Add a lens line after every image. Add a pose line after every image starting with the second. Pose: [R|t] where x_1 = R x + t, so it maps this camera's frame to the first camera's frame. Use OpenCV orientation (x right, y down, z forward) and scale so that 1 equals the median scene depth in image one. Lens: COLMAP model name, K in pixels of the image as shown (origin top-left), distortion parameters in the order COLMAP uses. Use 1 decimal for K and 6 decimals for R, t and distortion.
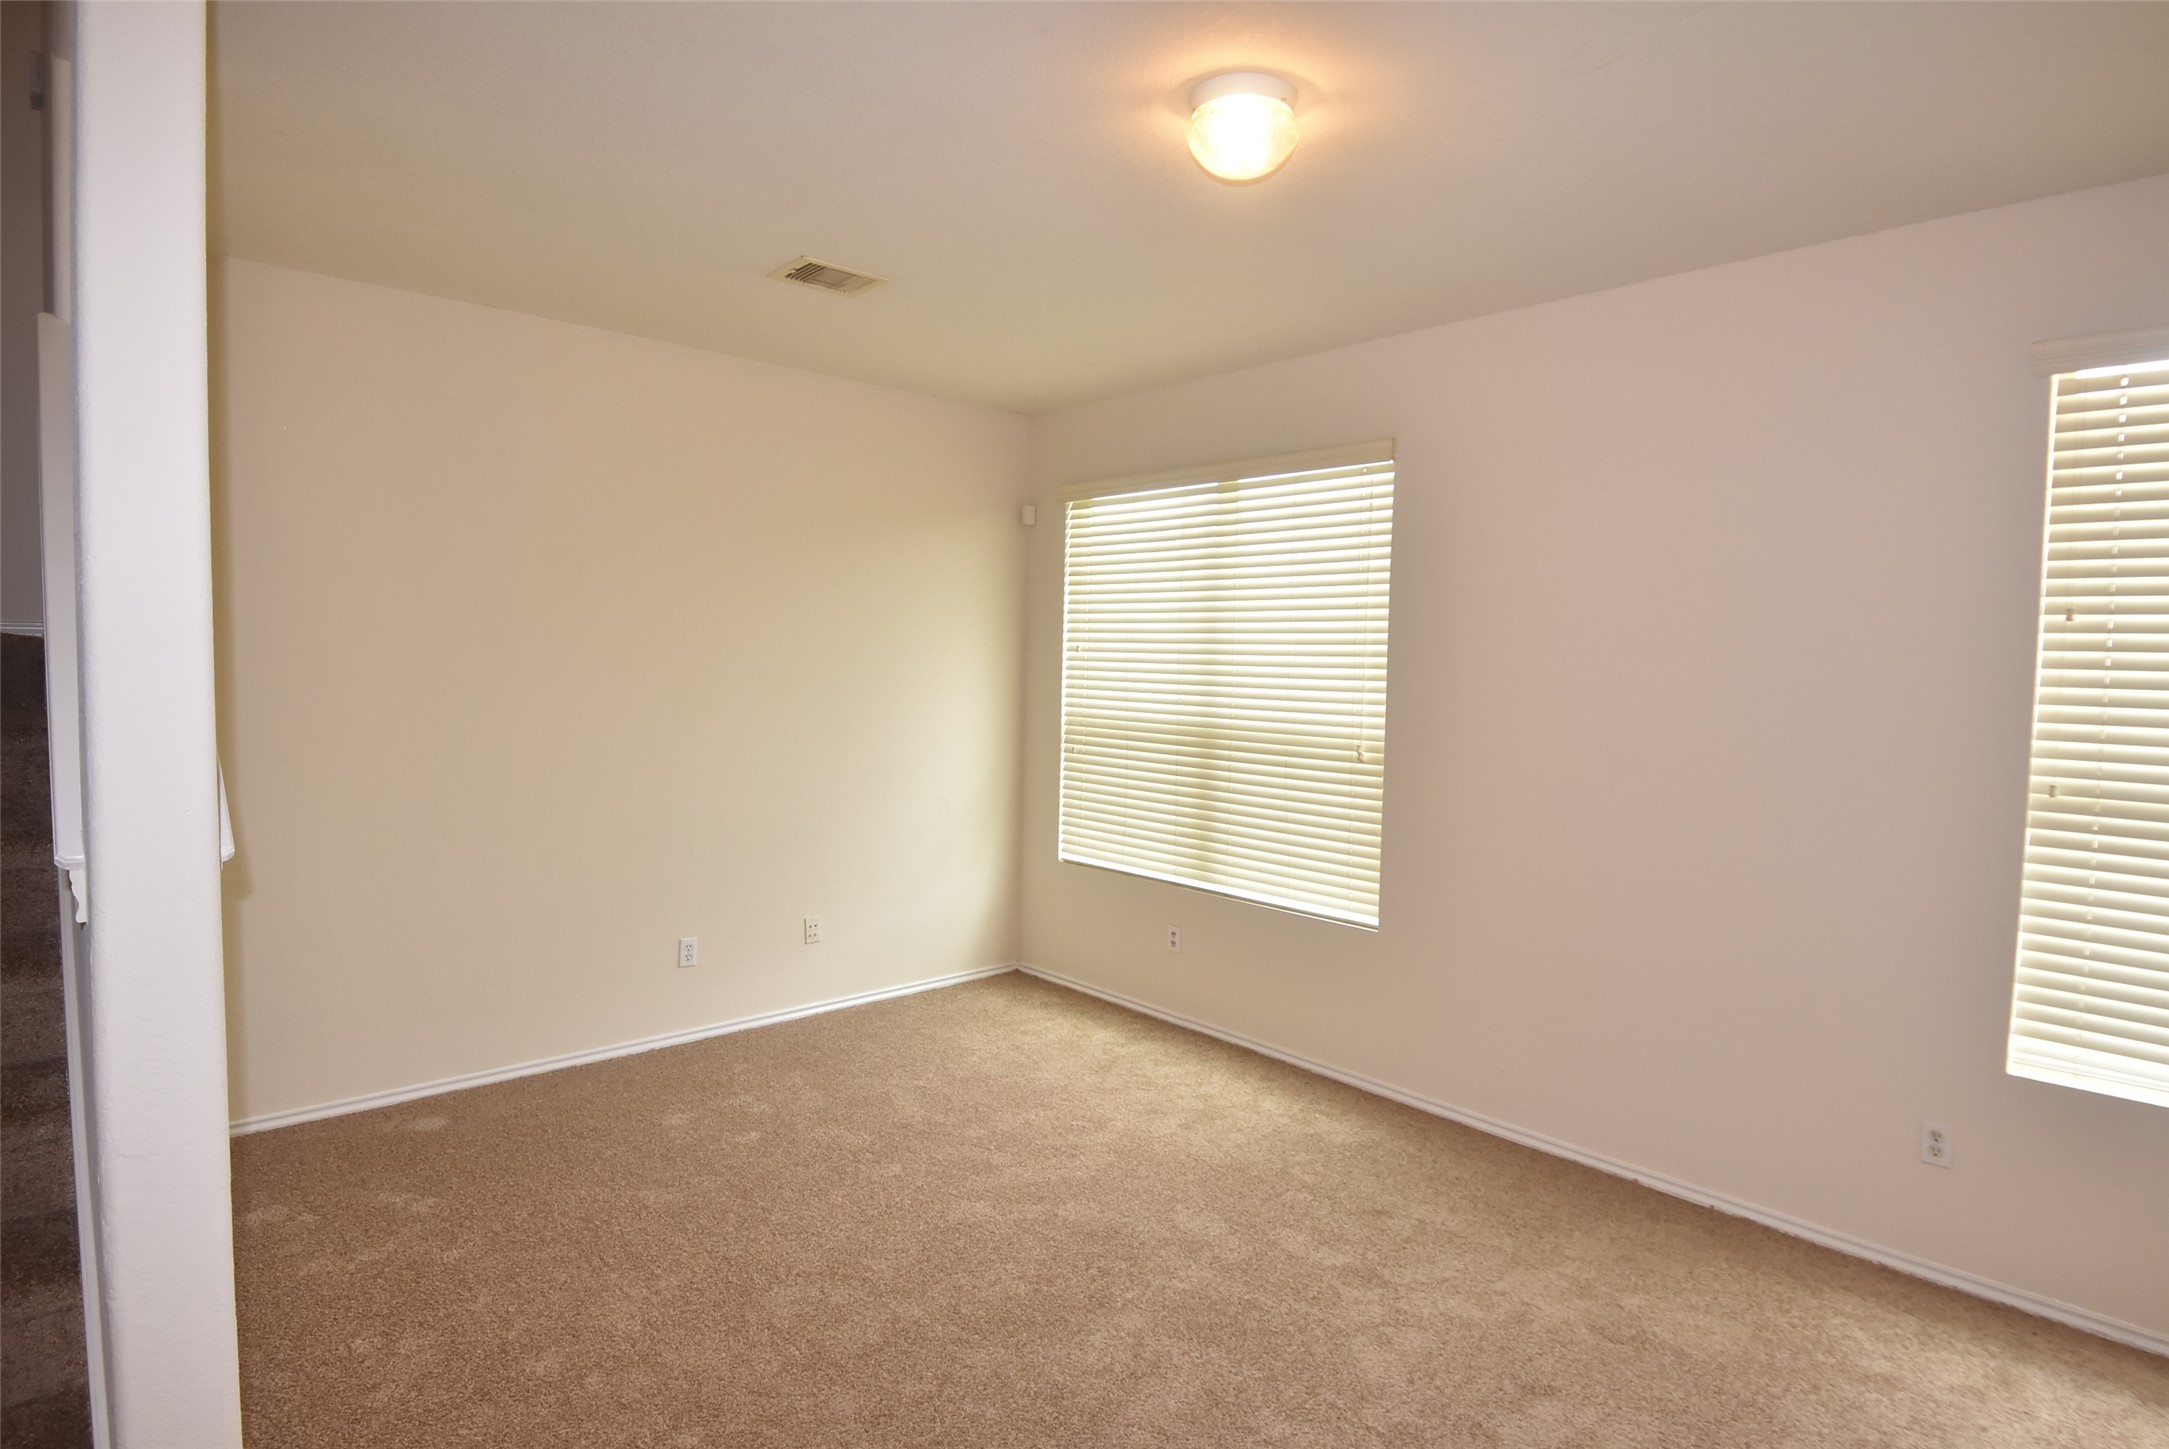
lens RADIAL K [[1170.7, 0, 1087.6], [0, 1170.7, 733.1], [0, 0, 1]] dist [0.008221, -0.023989]
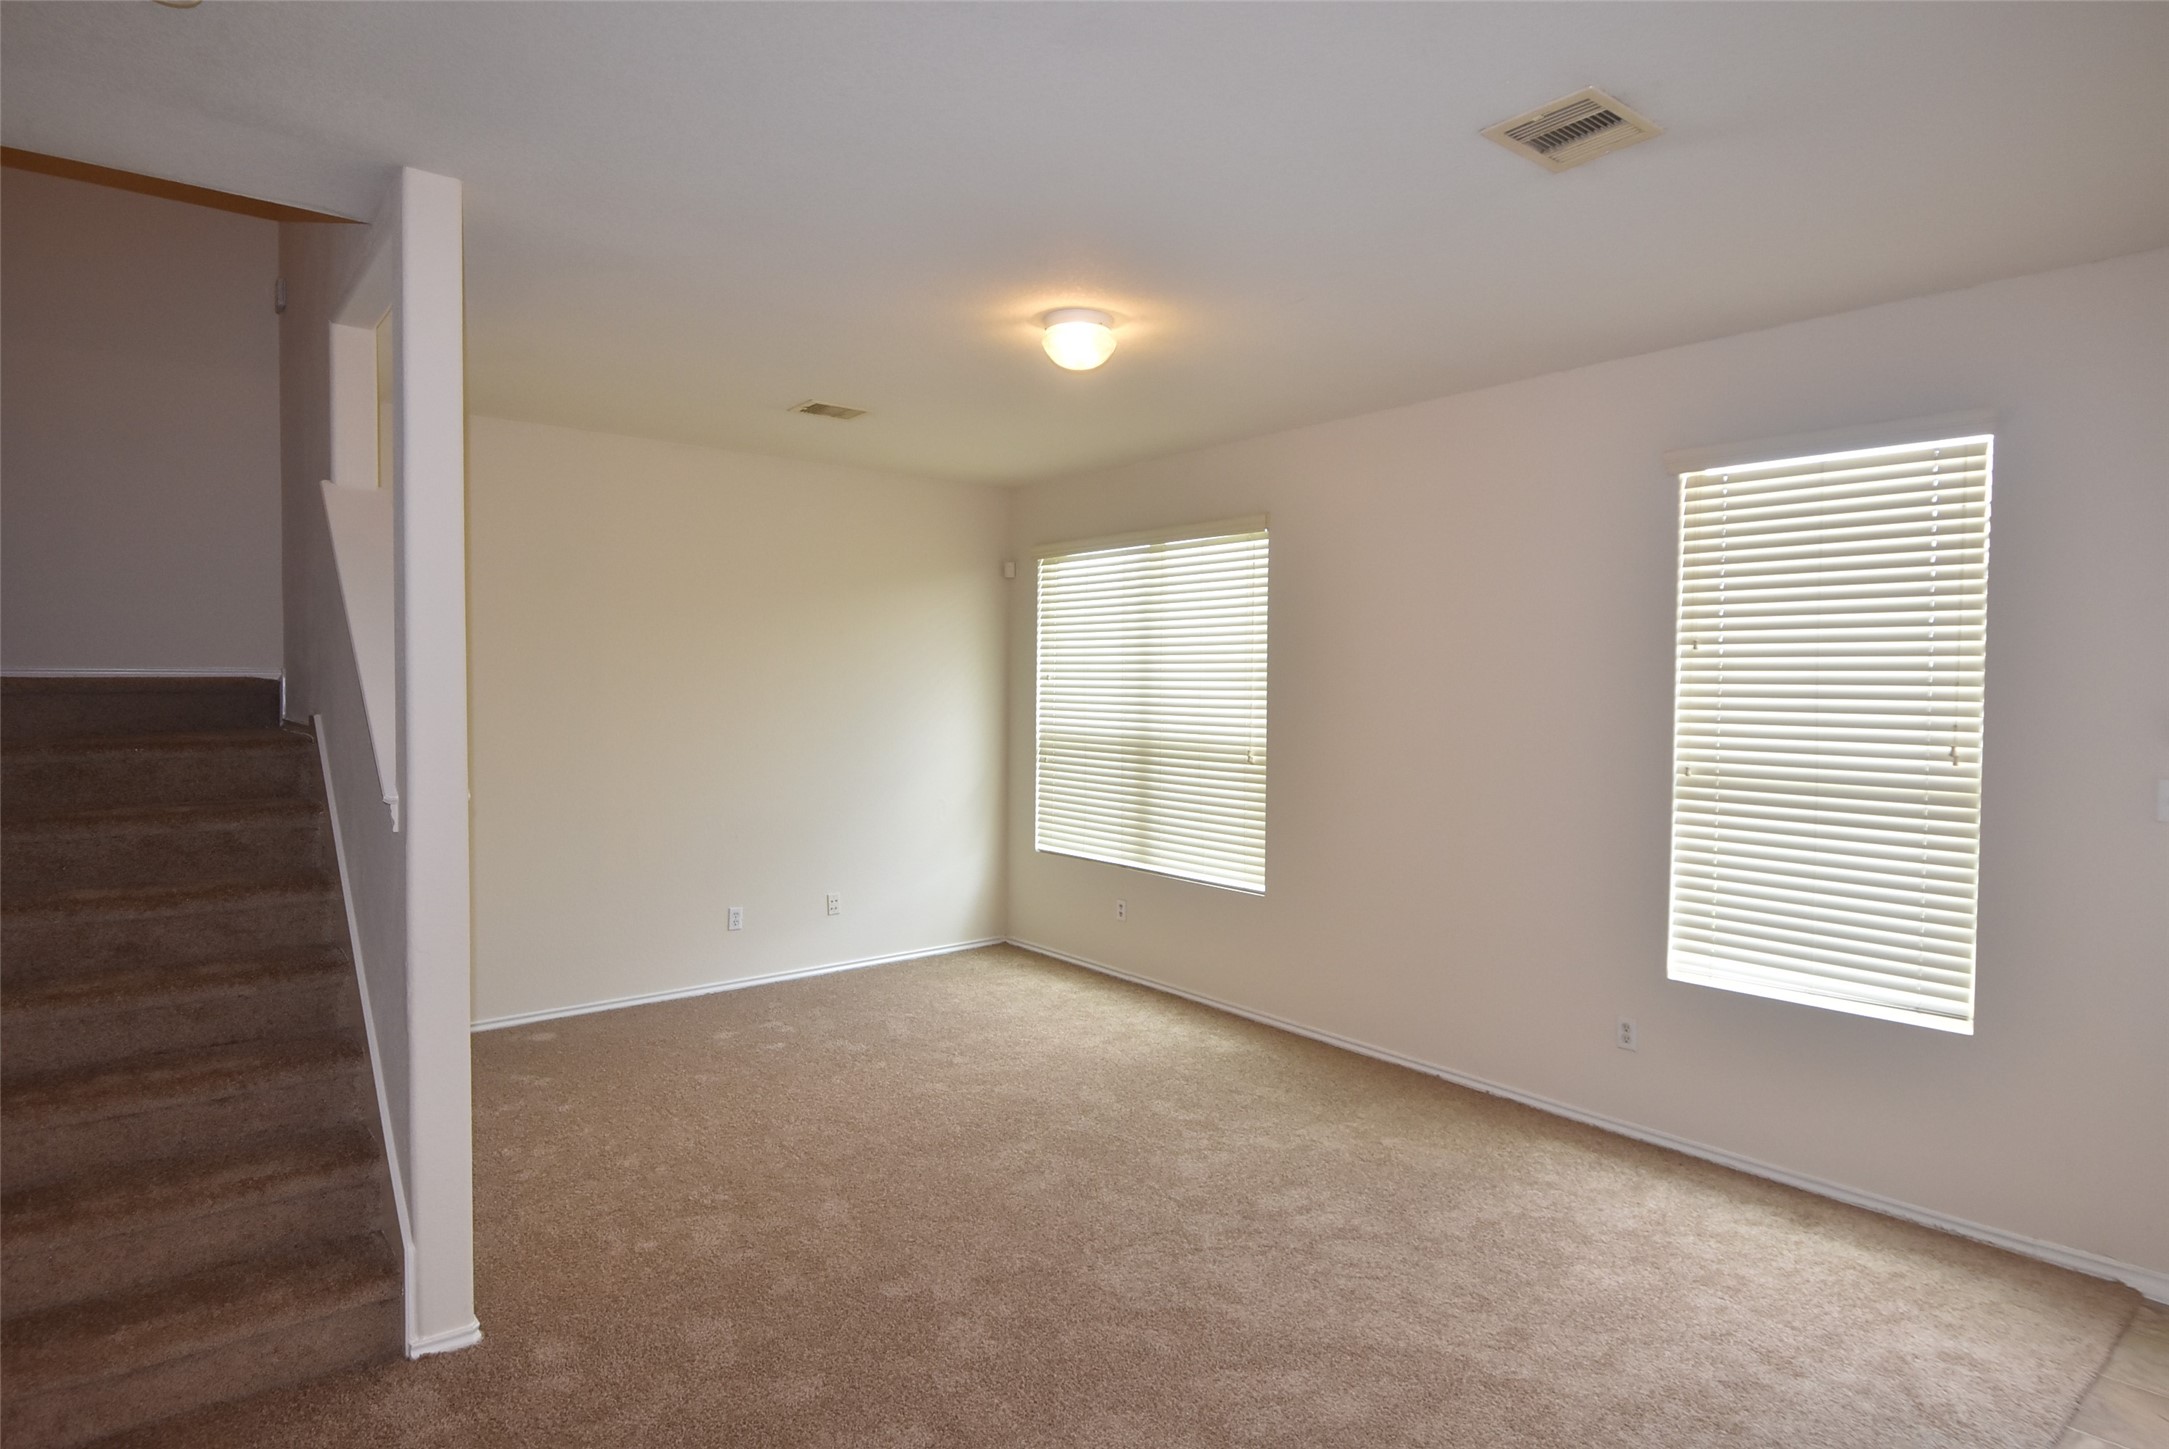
lens RADIAL K [[1170.7, 0, 1084.6], [0, 1170.7, 721.6], [0, 0, 1]] dist [0.008221, -0.023989]
pose [[0.998499, -0.010957, -0.053661, 0.150678], [0.009187, 0.999409, -0.033131, 0.024472], [0.053992, 0.032588, 0.998009, -0.358236]]
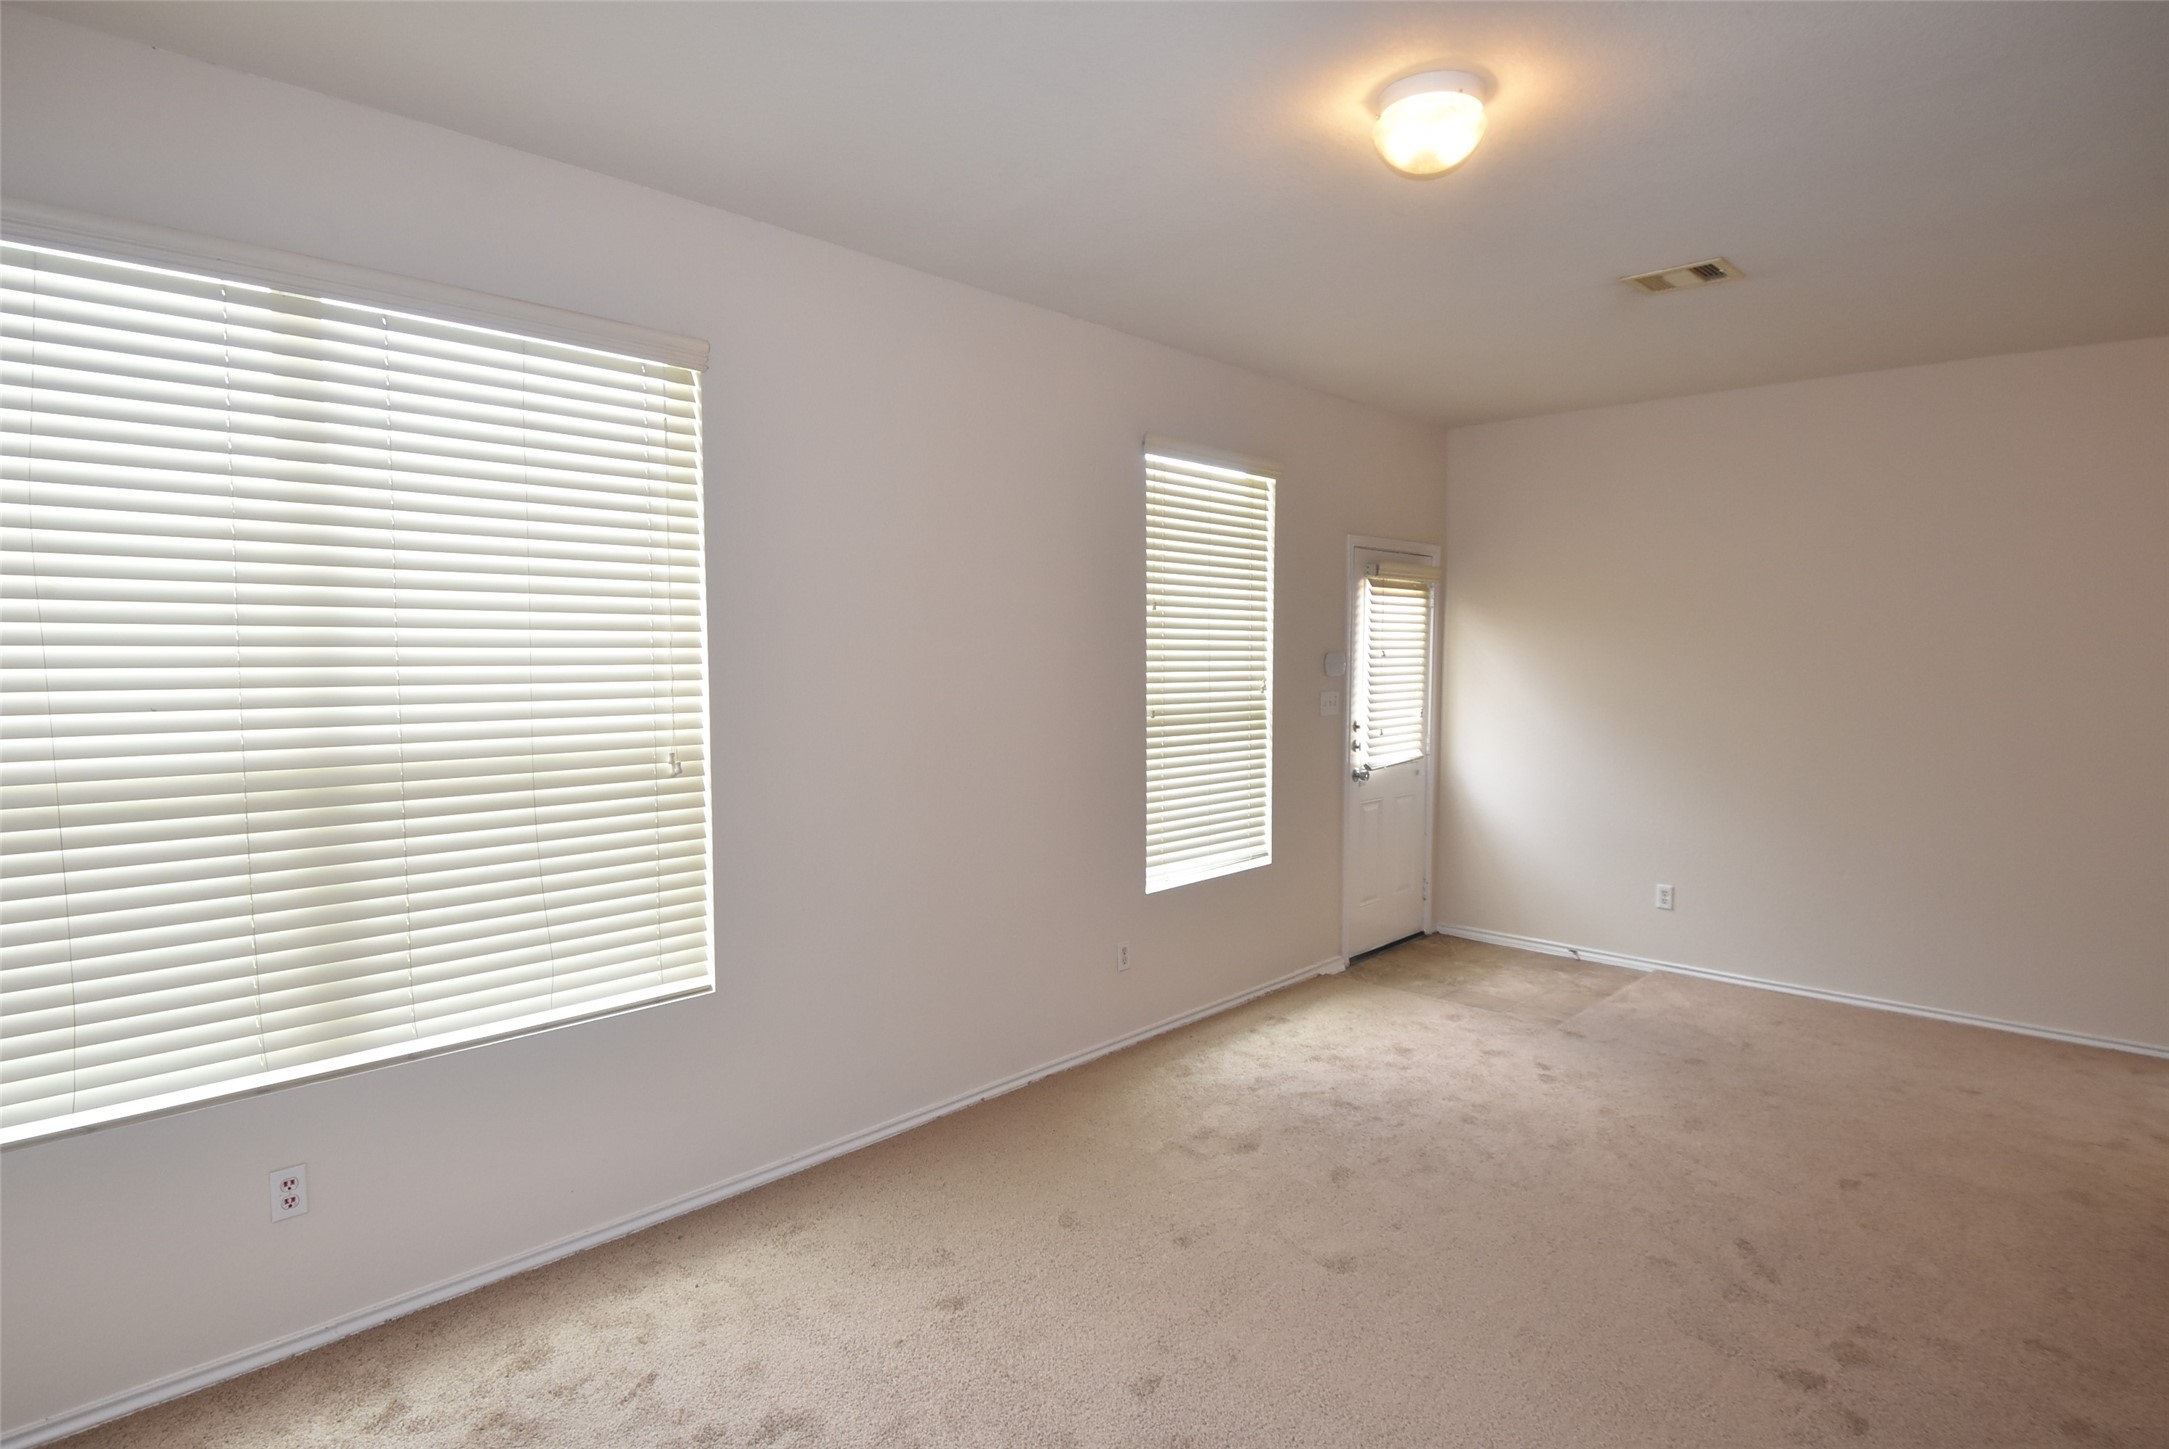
lens RADIAL K [[1170.7, 0, 1105.0], [0, 1170.7, 721.6], [0, 0, 1]] dist [0.008221, -0.023989]
pose [[-0.102408, -0.086566, 0.990969, -0.640242], [0.053393, 0.994292, 0.092374, -0.076442], [-0.993308, 0.062370, -0.097202, 0.999761]]
